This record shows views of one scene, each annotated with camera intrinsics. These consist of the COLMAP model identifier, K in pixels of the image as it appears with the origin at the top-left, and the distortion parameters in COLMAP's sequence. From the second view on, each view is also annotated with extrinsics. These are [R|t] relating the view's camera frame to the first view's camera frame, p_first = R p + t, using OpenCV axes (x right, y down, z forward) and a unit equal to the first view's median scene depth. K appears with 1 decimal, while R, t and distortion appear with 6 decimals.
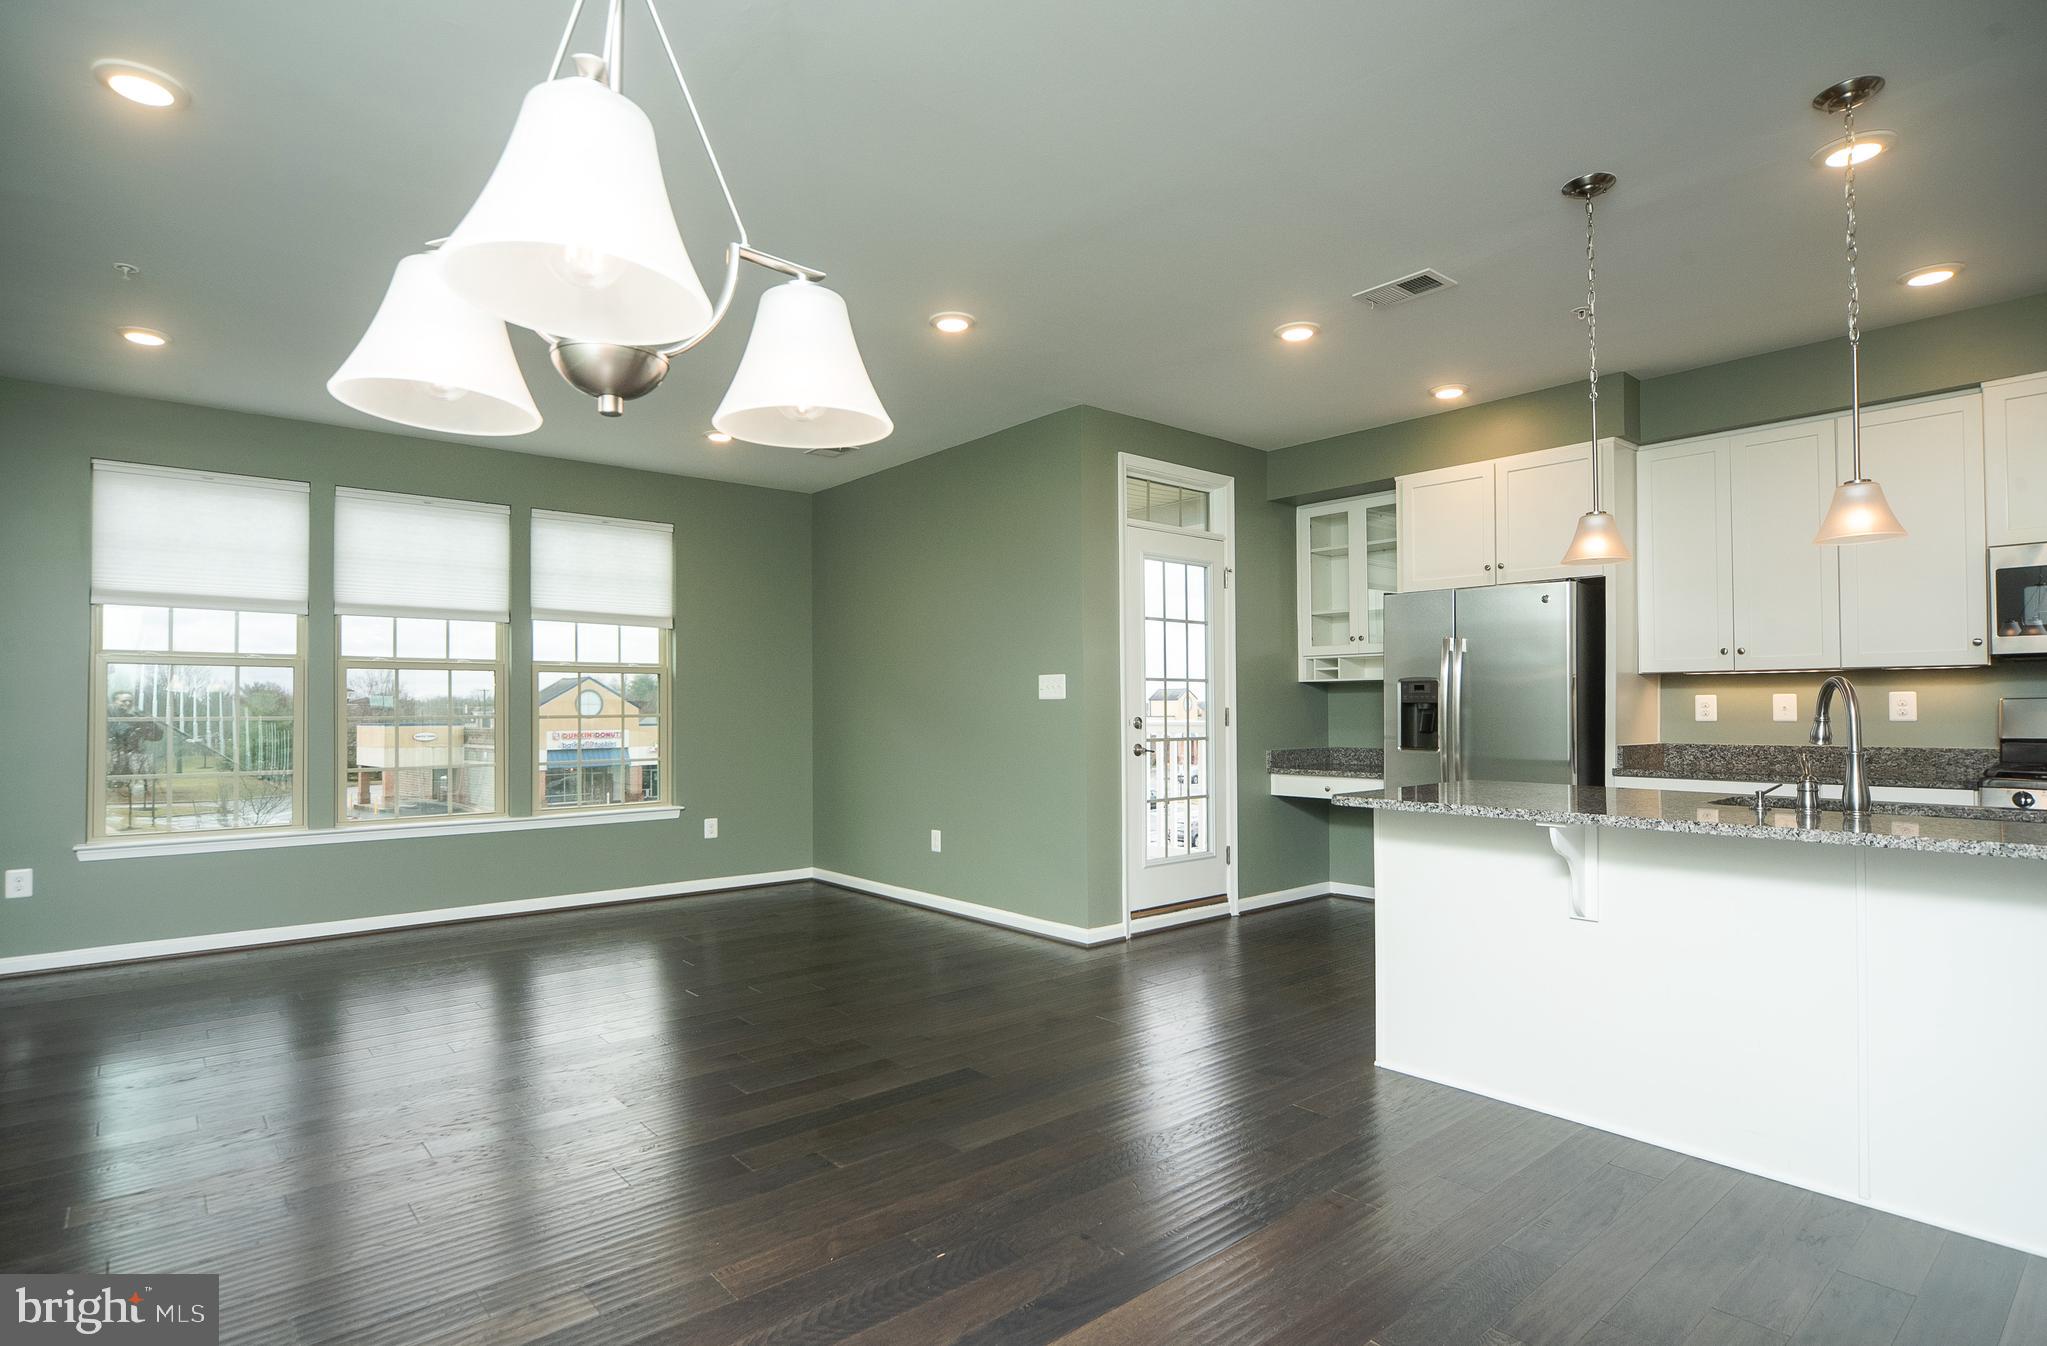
lens RADIAL K [[1039.3, 0, 1010.7], [0, 1039.3, 693.5], [0, 0, 1]] dist [0.007323, 0.001000]
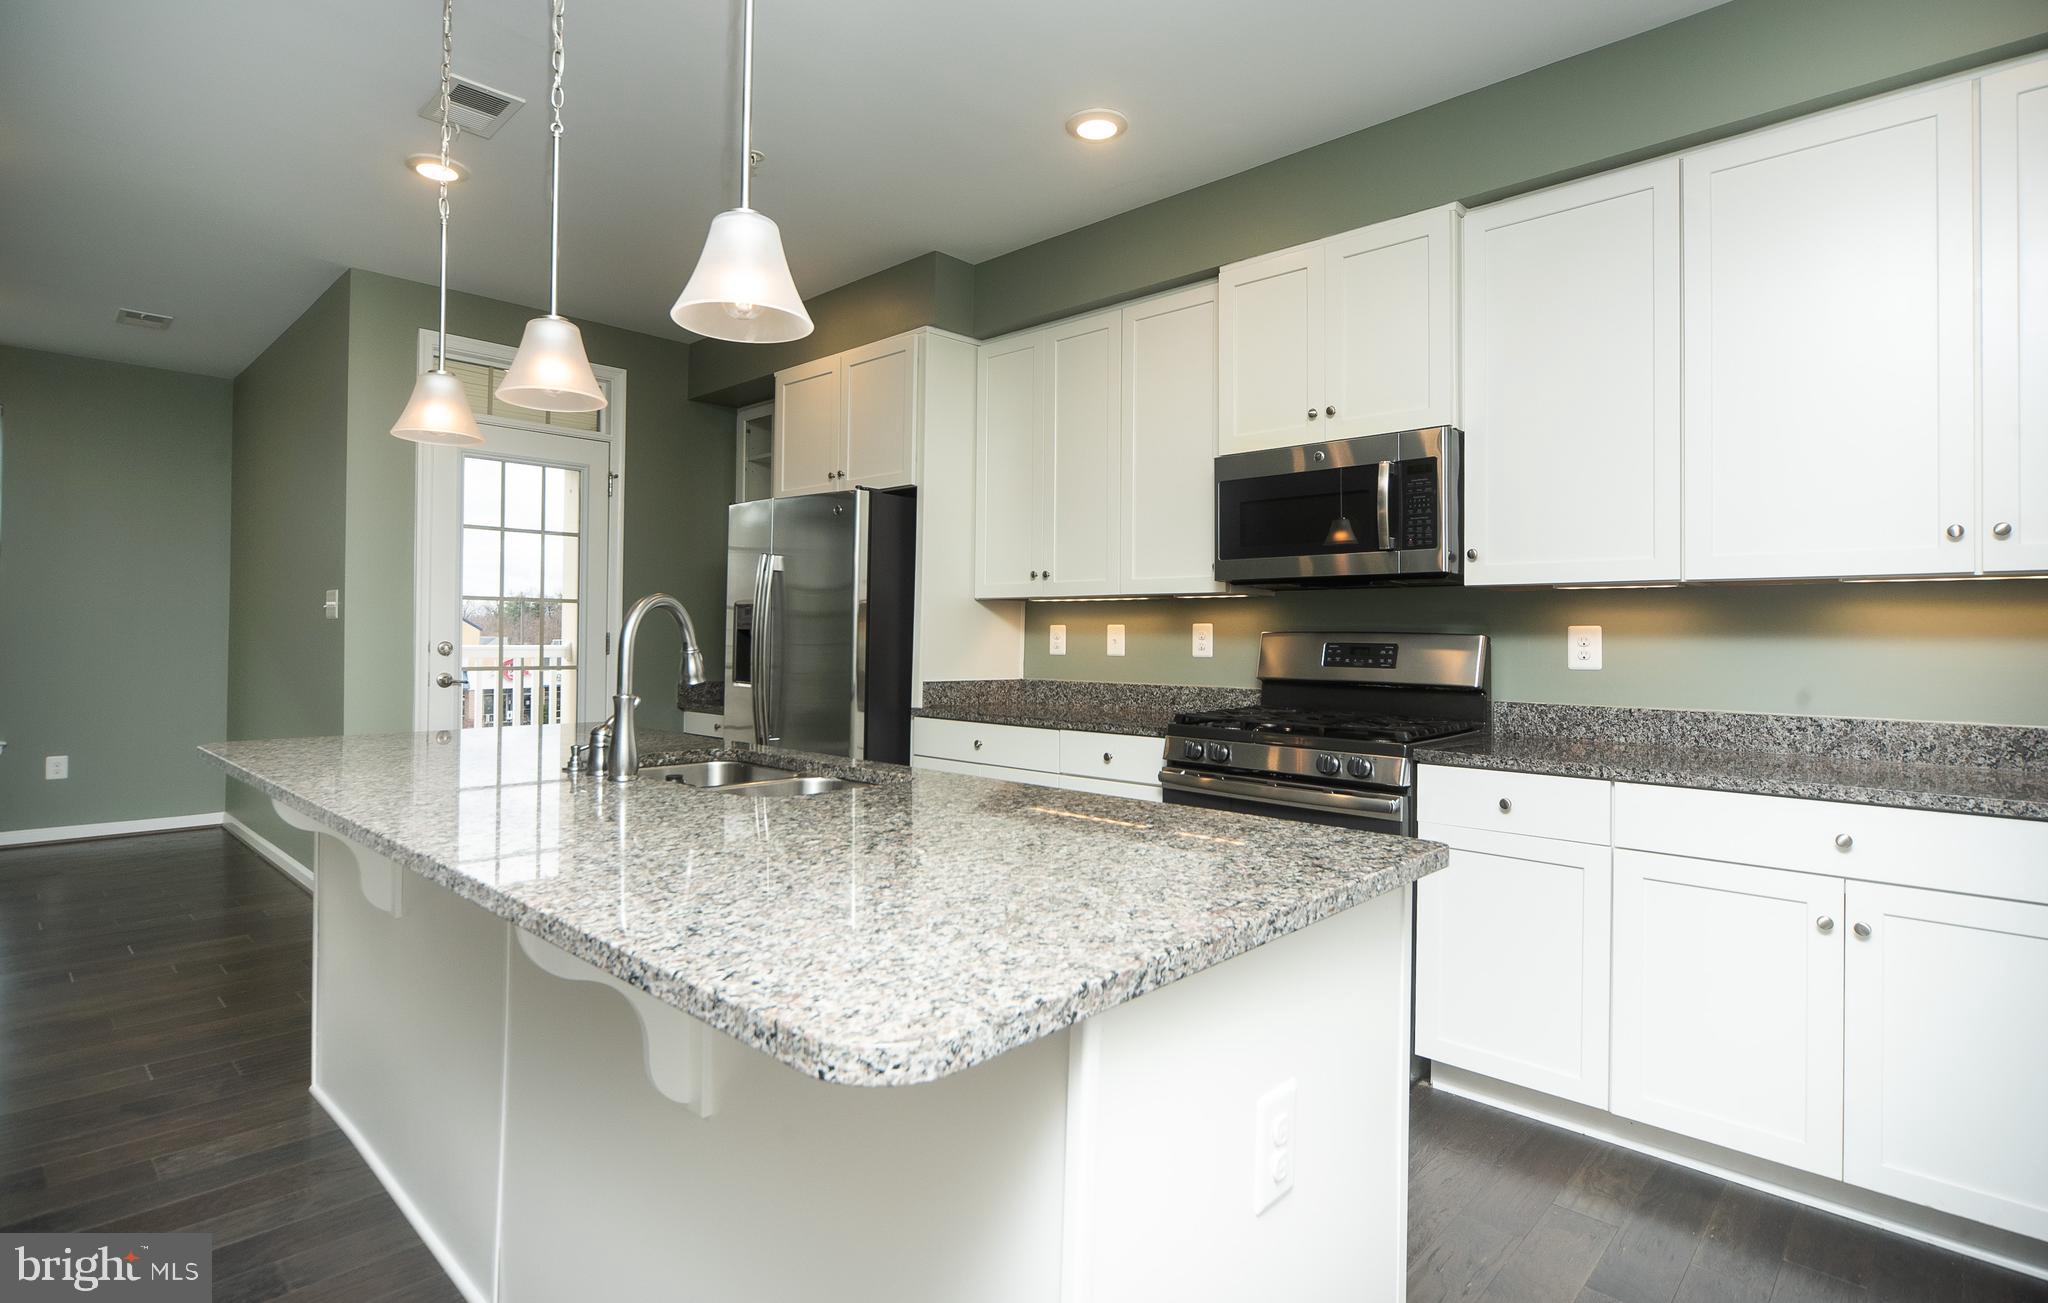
lens RADIAL K [[1009.1, 0, 1022.8], [0, 1009.1, 636.1], [0, 0, 1]] dist [-0.004735, -0.000244]
pose [[0.995039, 0.014422, 0.098430, 0.537338], [-0.015597, 0.999816, 0.011187, 0.000912], [-0.098250, -0.012667, 0.995081, 0.138798]]
